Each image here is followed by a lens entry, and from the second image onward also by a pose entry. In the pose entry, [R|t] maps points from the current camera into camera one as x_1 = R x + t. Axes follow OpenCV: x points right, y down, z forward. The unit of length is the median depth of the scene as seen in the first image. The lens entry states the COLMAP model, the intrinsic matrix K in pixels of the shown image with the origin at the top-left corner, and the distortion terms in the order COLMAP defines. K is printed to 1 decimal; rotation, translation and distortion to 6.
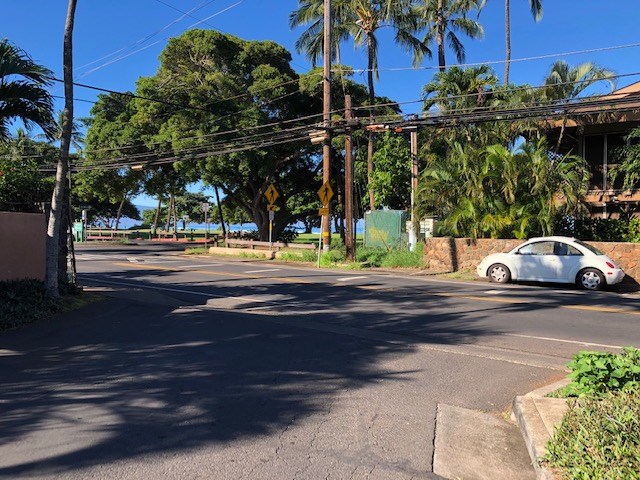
lens RADIAL K [[519.8, 0, 319.1], [0, 519.8, 241.1], [0, 0, 1]] dist [0.008818, -0.036972]
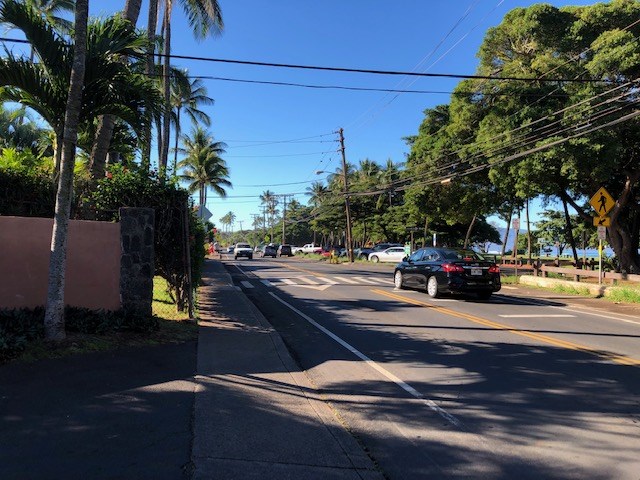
lens RADIAL K [[519.8, 0, 322.1], [0, 519.8, 234.0], [0, 0, 1]] dist [0.008818, -0.036972]
pose [[0.755116, -0.012057, -0.655480, 0.065369], [-0.029324, 0.998209, -0.052143, -0.001446], [0.654935, 0.058595, 0.753410, 0.202607]]
